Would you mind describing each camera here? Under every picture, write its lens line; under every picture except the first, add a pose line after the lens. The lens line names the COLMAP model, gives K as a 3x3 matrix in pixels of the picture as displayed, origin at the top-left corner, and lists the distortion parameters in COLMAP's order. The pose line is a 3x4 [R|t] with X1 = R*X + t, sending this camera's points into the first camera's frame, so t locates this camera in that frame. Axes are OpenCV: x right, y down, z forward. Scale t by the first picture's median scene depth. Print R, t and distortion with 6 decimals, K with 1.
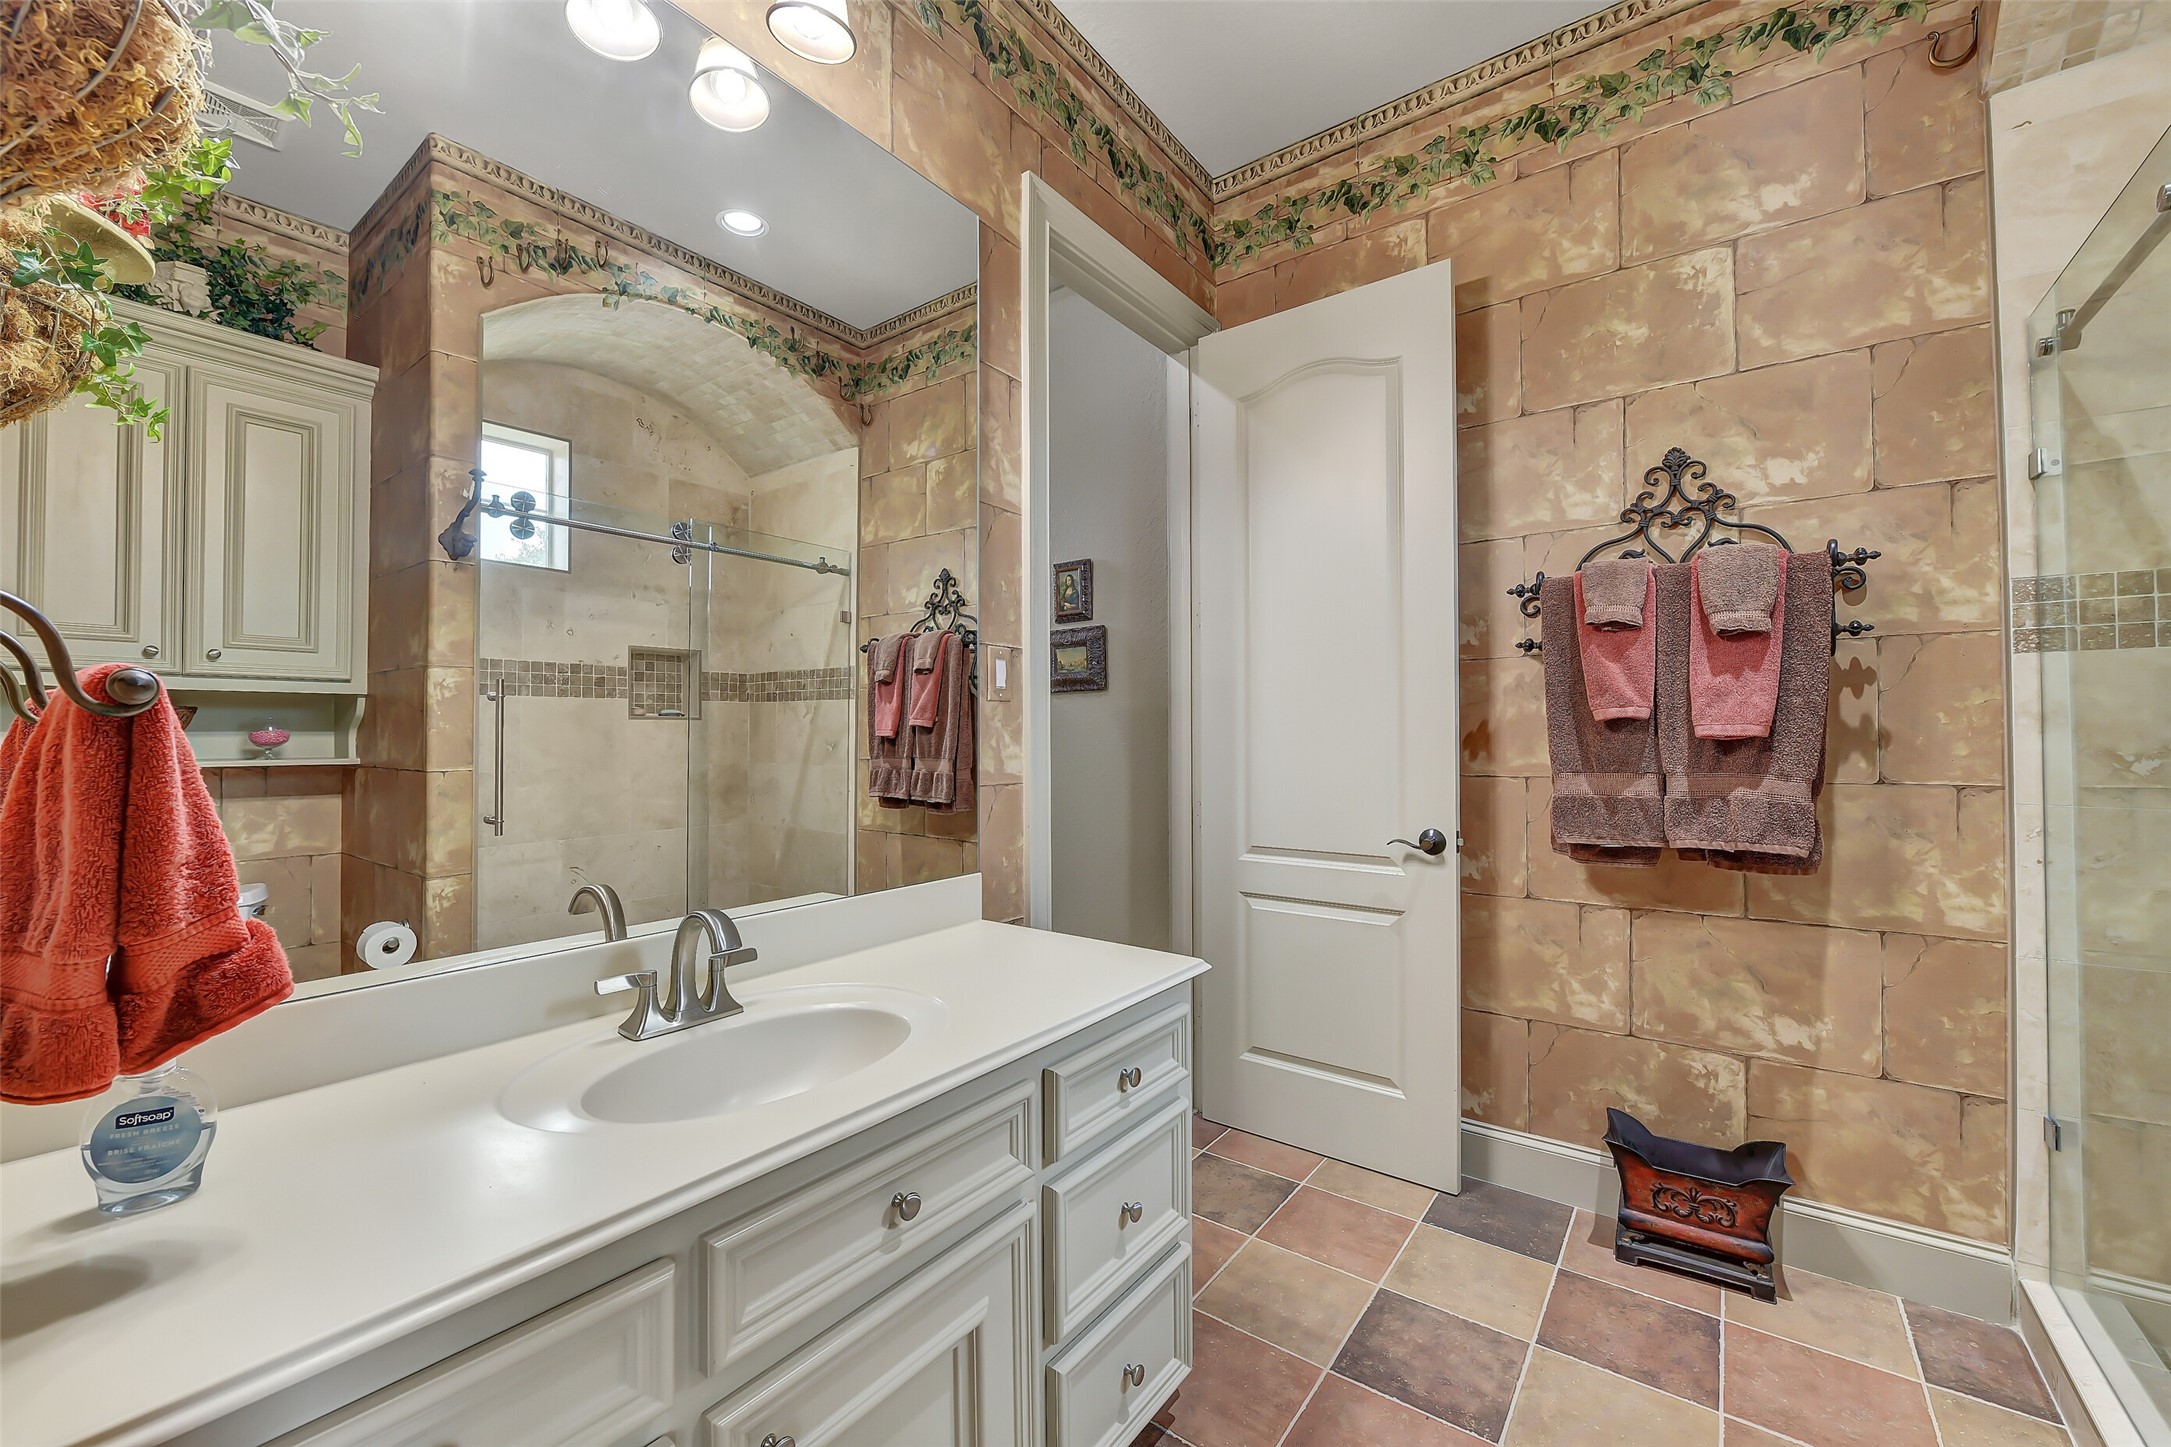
lens RADIAL K [[856.4, 0, 1087.8], [0, 856.4, 730.4], [0, 0, 1]] dist [-0.010093, 0.000221]
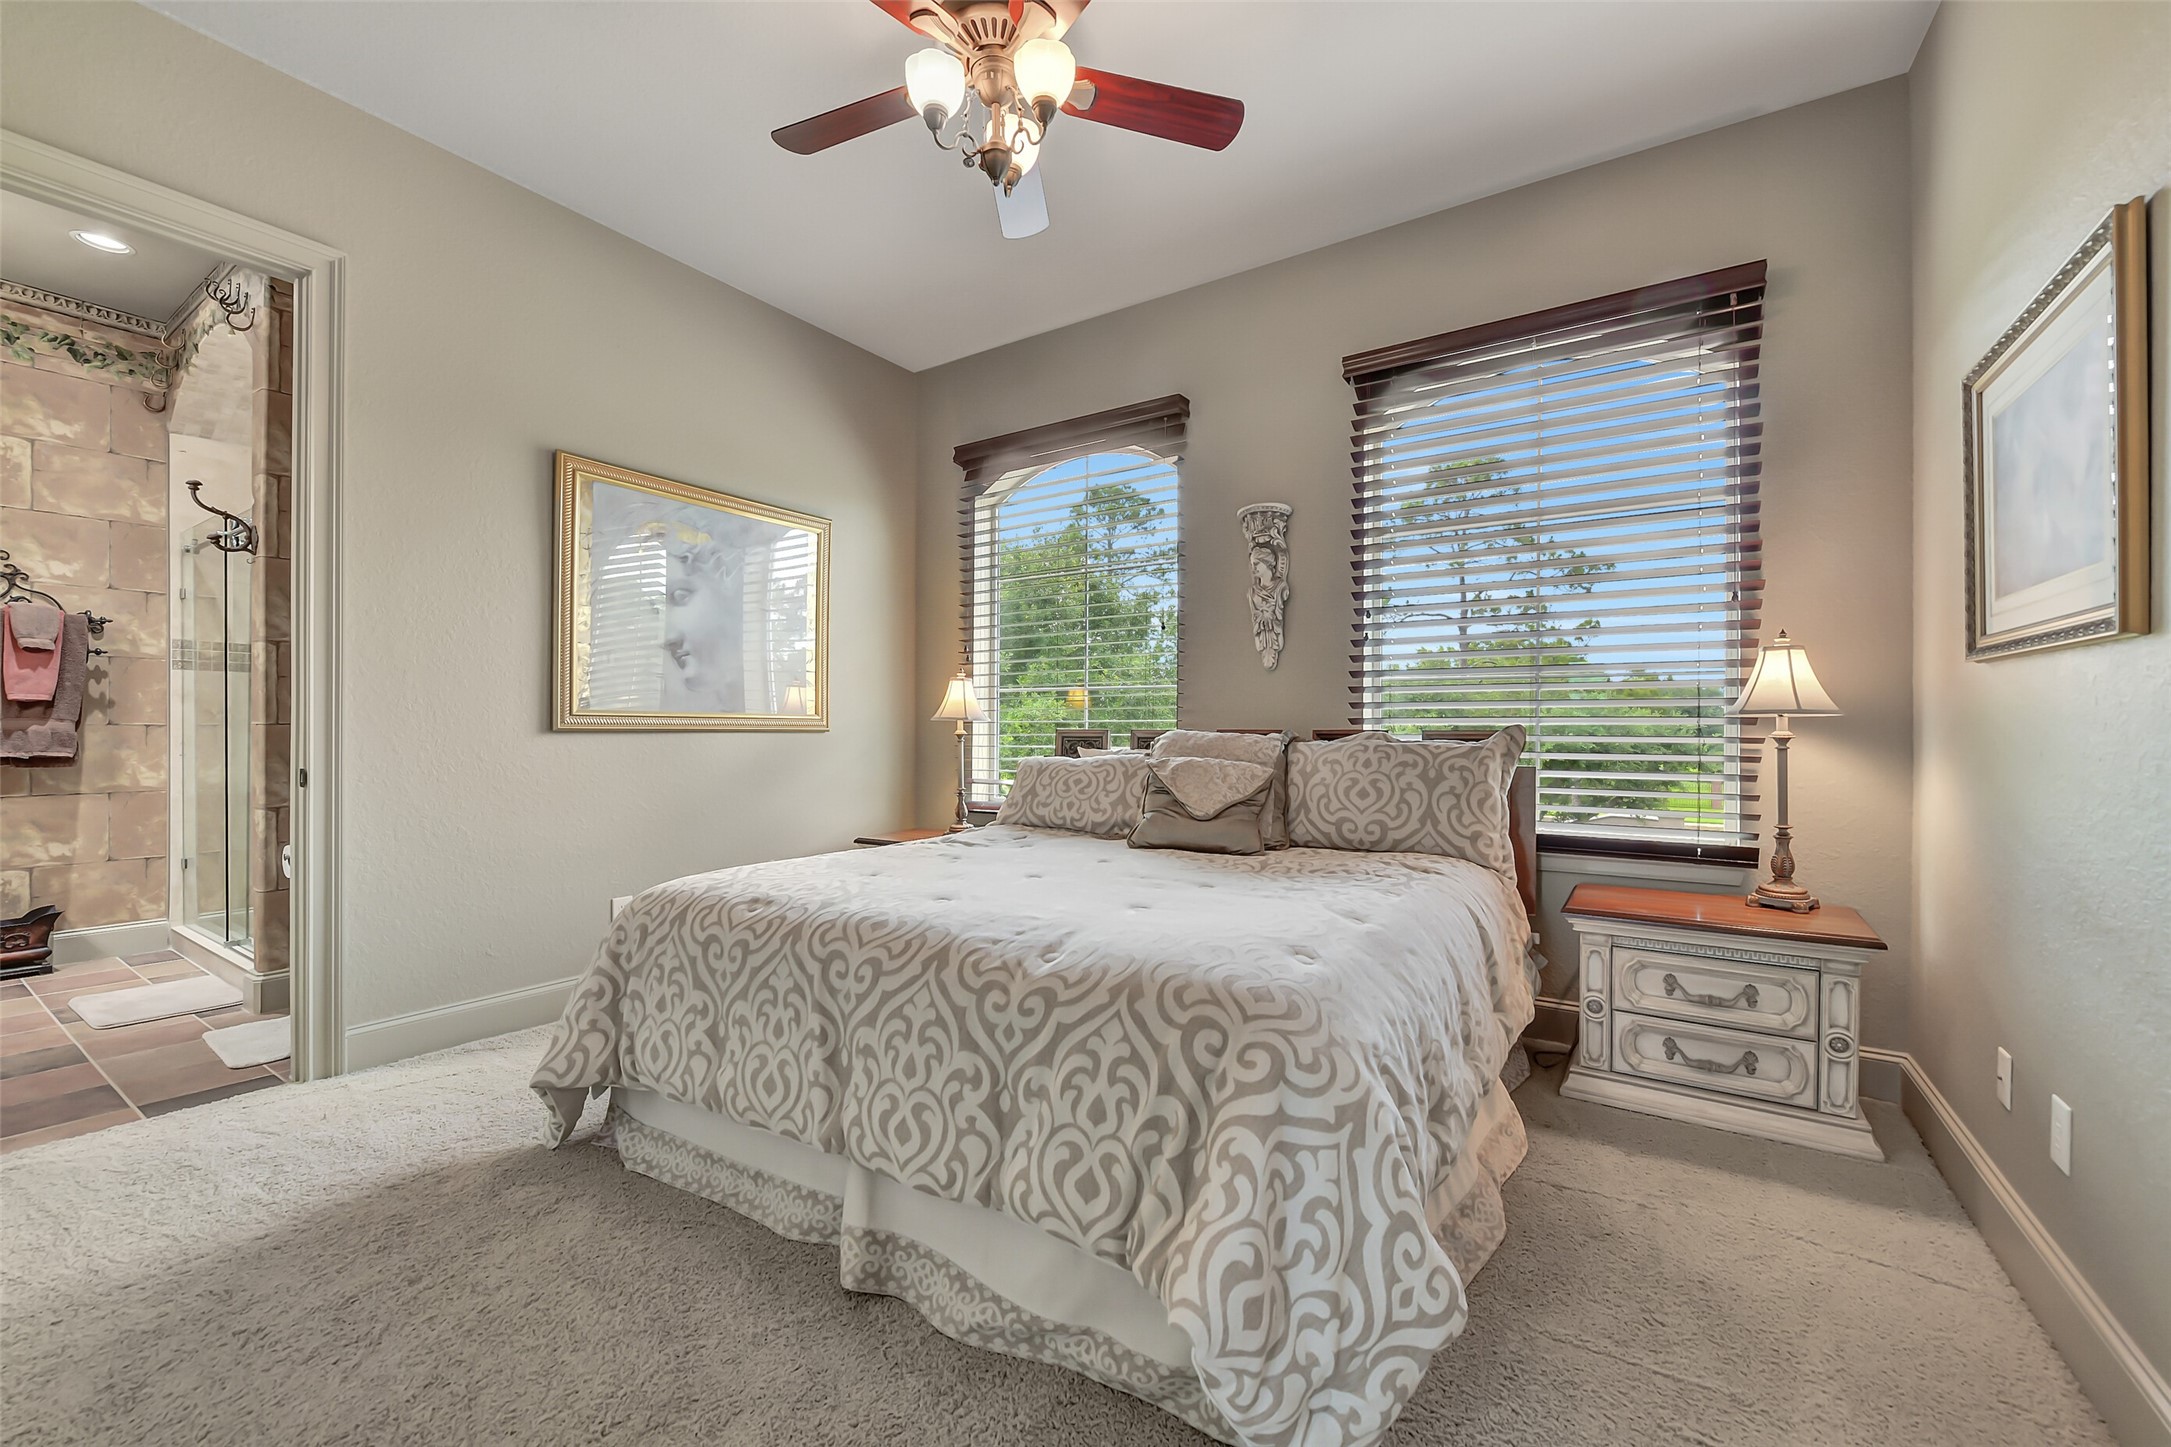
lens RADIAL K [[856.4, 0, 1087.7], [0, 856.4, 726.6], [0, 0, 1]] dist [-0.010093, 0.000221]
pose [[-0.058444, 0.006875, 0.998267, -1.331075], [-0.011431, 0.999906, -0.007556, 0.054712], [-0.998225, -0.011853, -0.058360, -1.332560]]
